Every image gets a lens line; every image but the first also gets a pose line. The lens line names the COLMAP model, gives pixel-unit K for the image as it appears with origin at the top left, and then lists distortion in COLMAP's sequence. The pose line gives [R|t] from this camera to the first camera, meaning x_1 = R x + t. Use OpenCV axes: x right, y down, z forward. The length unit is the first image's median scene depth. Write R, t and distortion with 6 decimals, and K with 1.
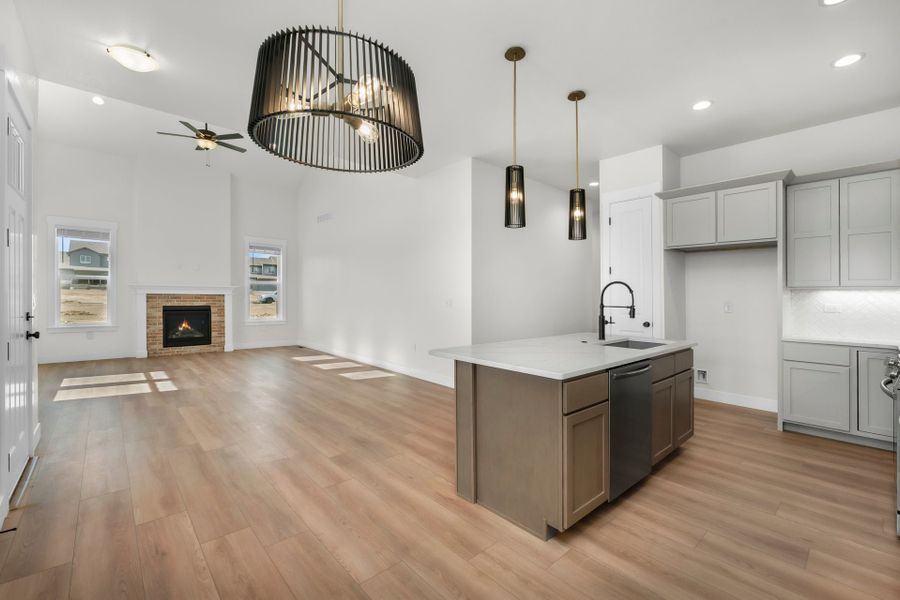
lens RADIAL K [[374.8, 0, 442.9], [0, 374.8, 293.8], [0, 0, 1]] dist [-0.000473, -0.001535]
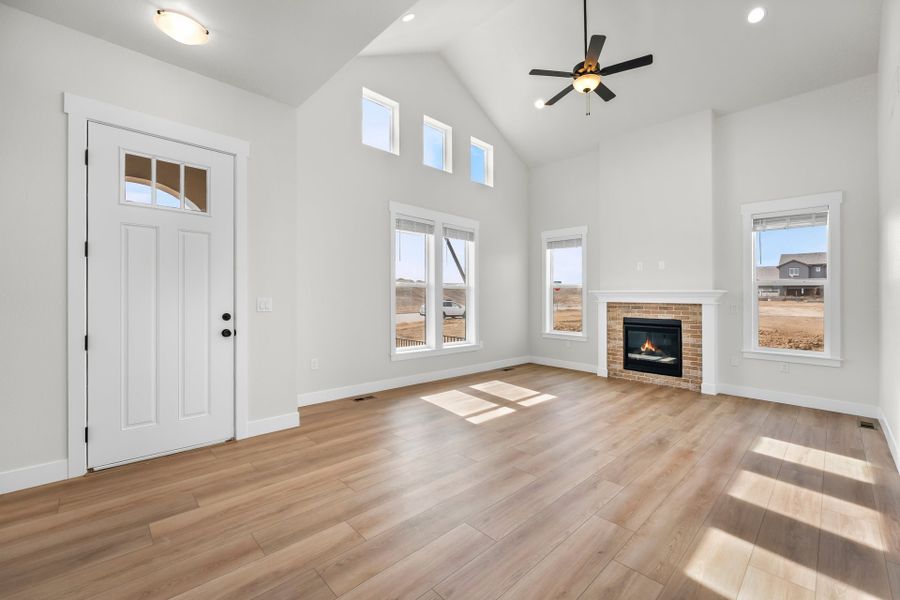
lens RADIAL K [[374.8, 0, 461.3], [0, 374.8, 293.8], [0, 0, 1]] dist [-0.000473, -0.001535]
pose [[0.057494, -0.024667, -0.998041, 0.039187], [-0.007015, 0.999660, -0.025112, 0.004053], [0.998321, 0.008445, 0.057301, 0.583880]]
